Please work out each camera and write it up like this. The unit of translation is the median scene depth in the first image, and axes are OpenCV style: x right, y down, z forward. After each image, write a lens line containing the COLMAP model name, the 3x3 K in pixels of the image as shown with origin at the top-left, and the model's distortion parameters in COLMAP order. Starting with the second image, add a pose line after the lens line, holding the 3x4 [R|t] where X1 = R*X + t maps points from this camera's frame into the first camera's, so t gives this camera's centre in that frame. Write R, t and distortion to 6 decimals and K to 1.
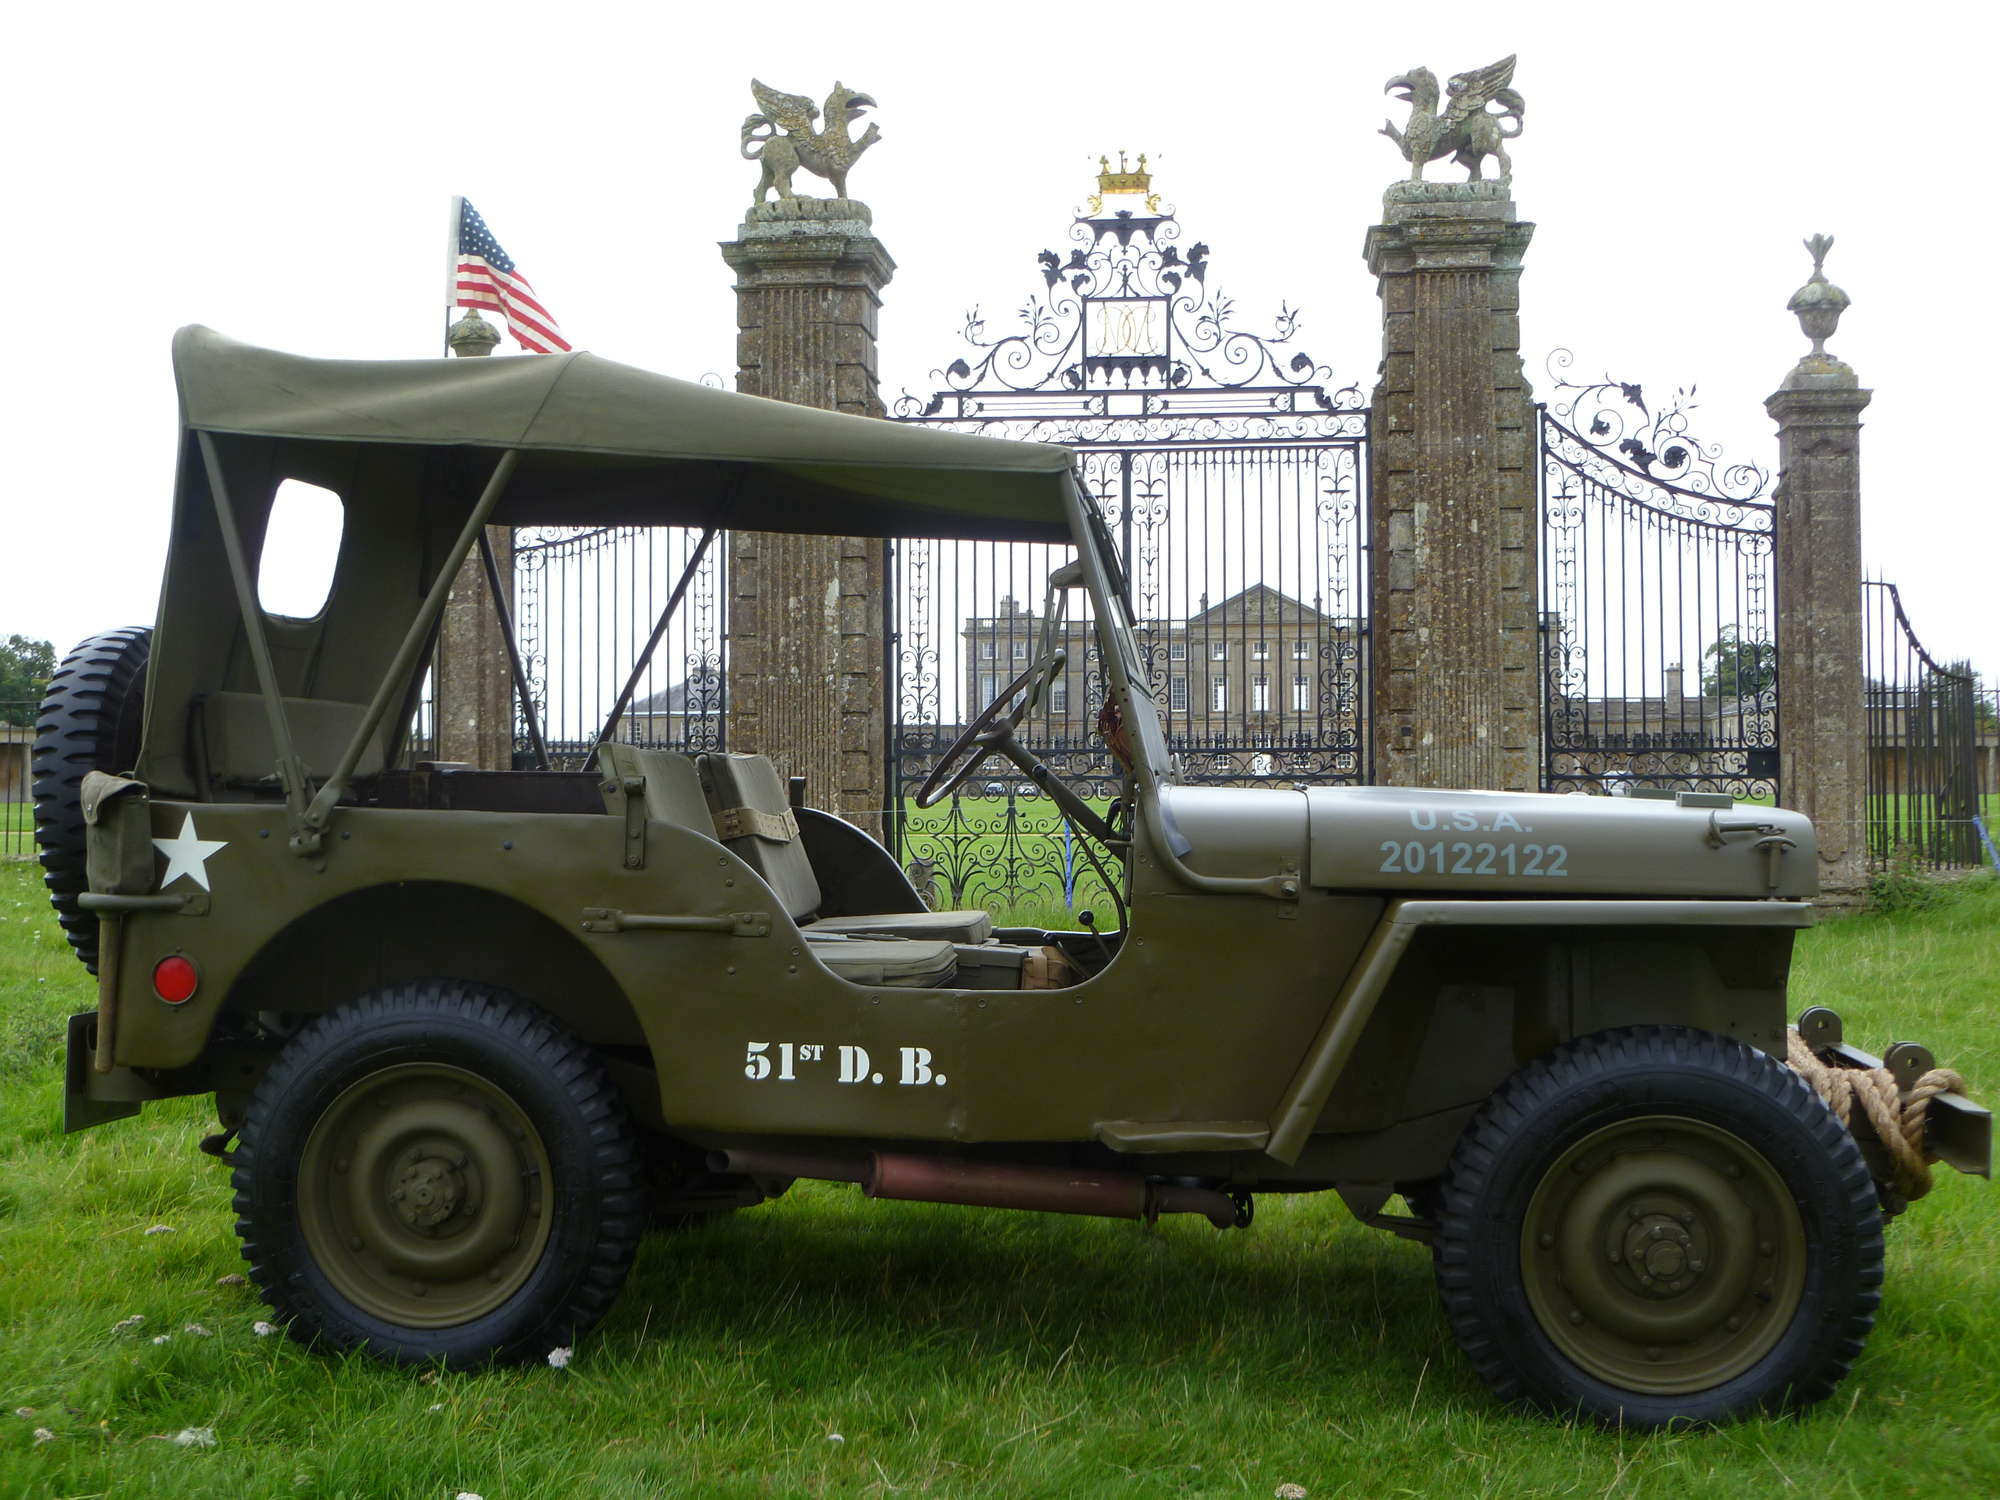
lens RADIAL K [[2387.3, 0, 999.6], [0, 2387.3, 765.9], [0, 0, 1]] dist [-0.062221, 0.000000]
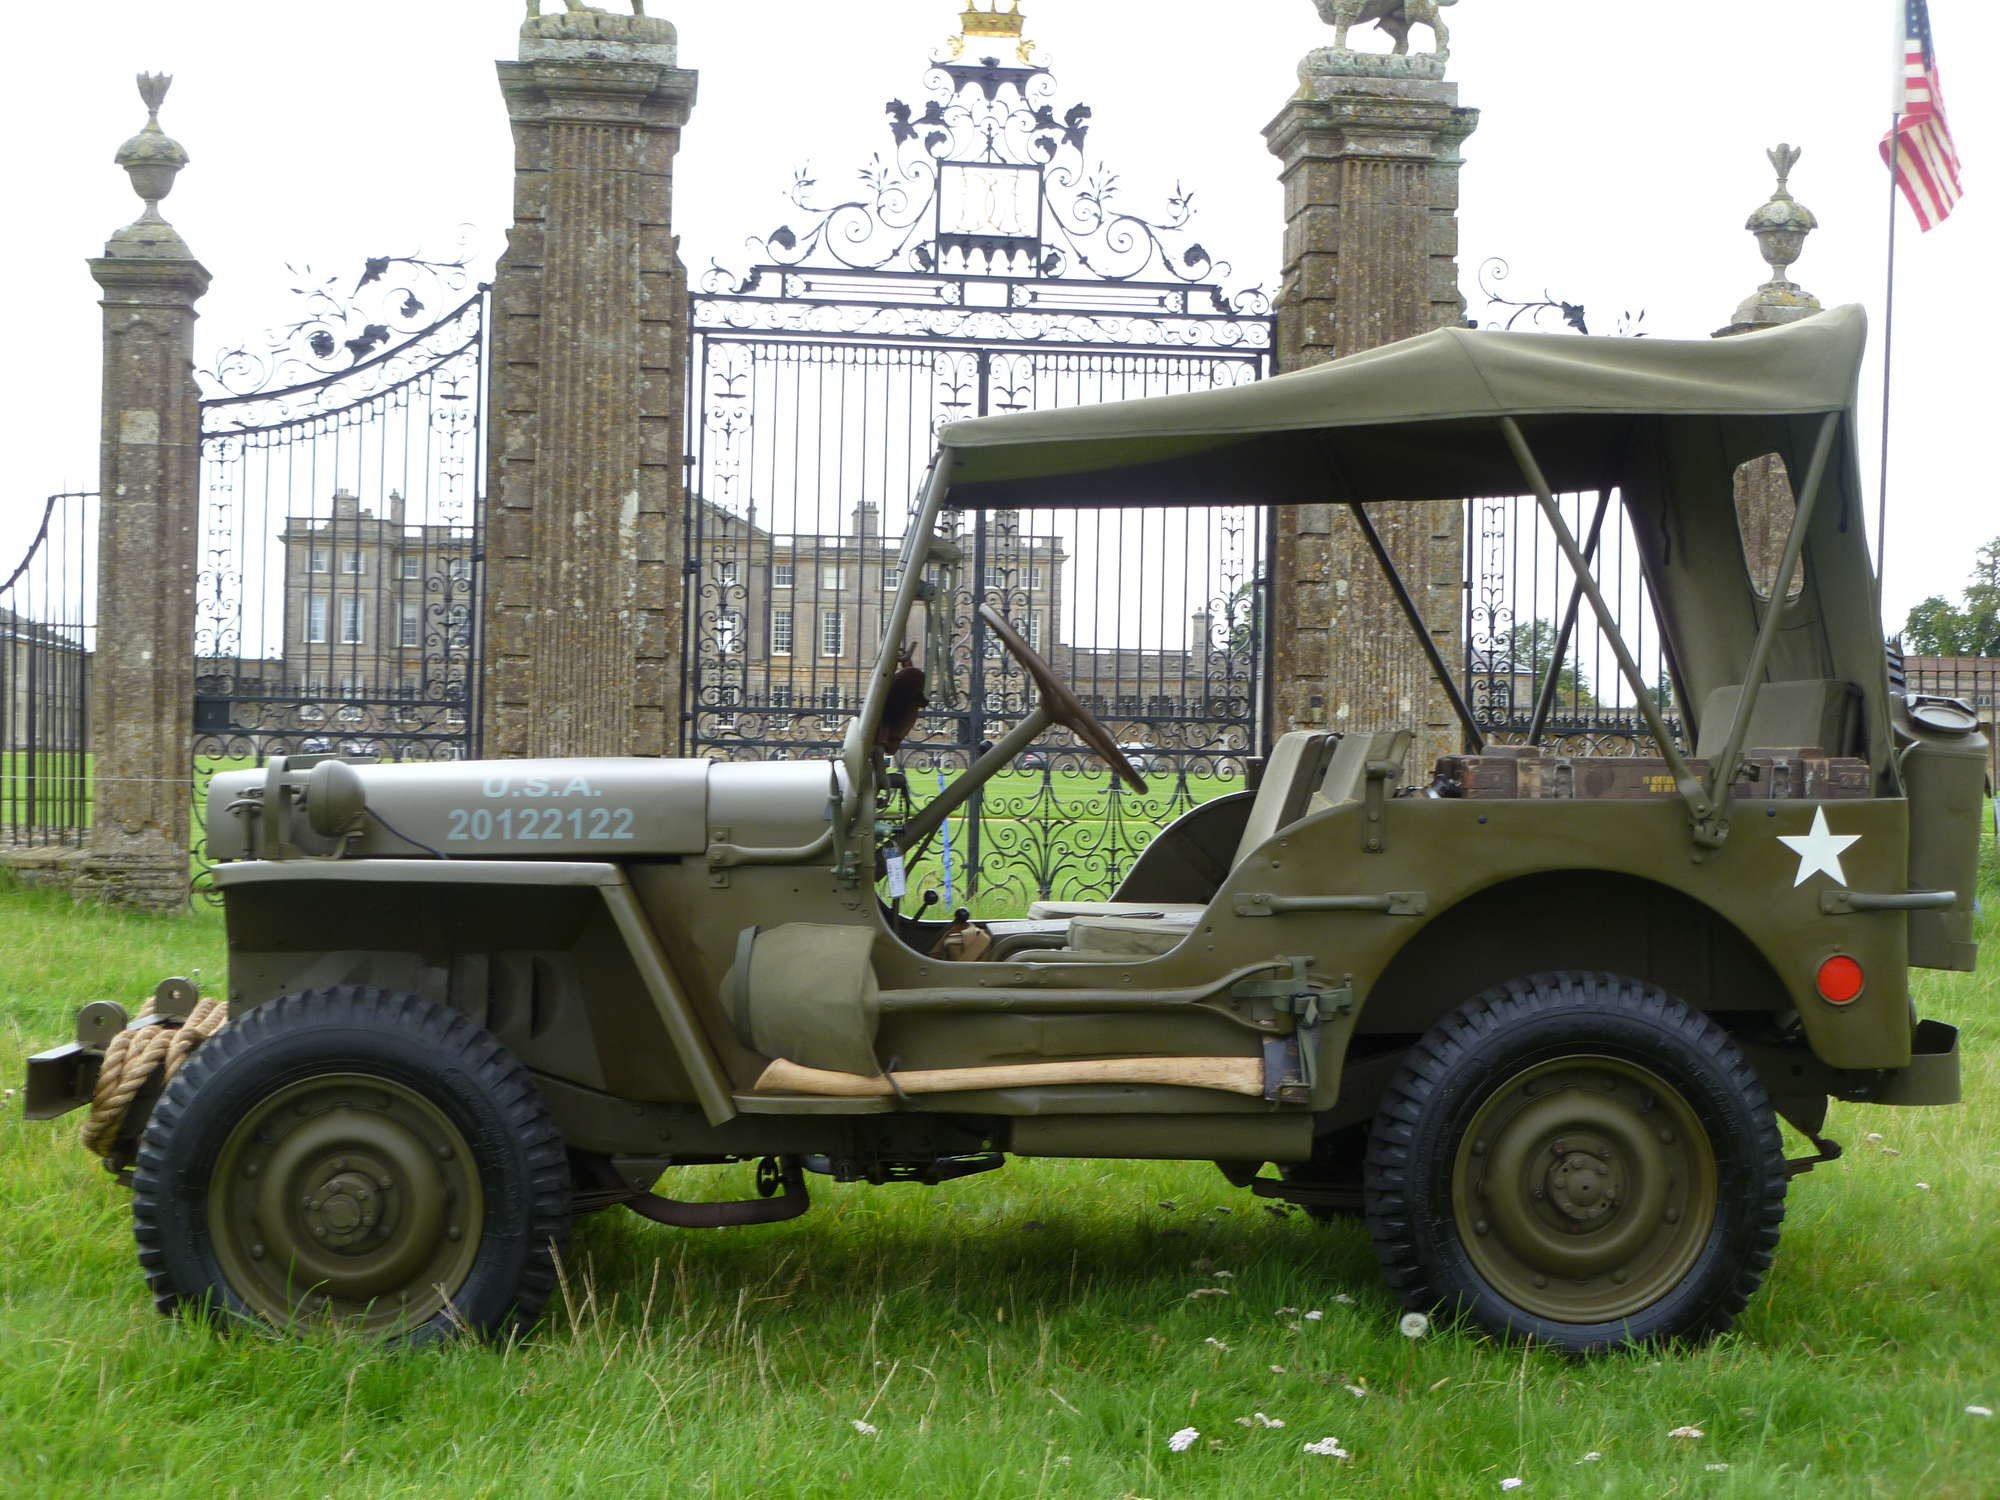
lens RADIAL K [[3116.9, 0, 1000.2], [0, 3116.9, 739.1], [0, 0, 1]] dist [-0.069602, 0.000000]
pose [[0.974332, 0.025714, 0.223641, -0.180198], [-0.026909, 0.999635, 0.002294, -0.000795], [-0.223501, -0.008253, 0.974669, -0.048349]]
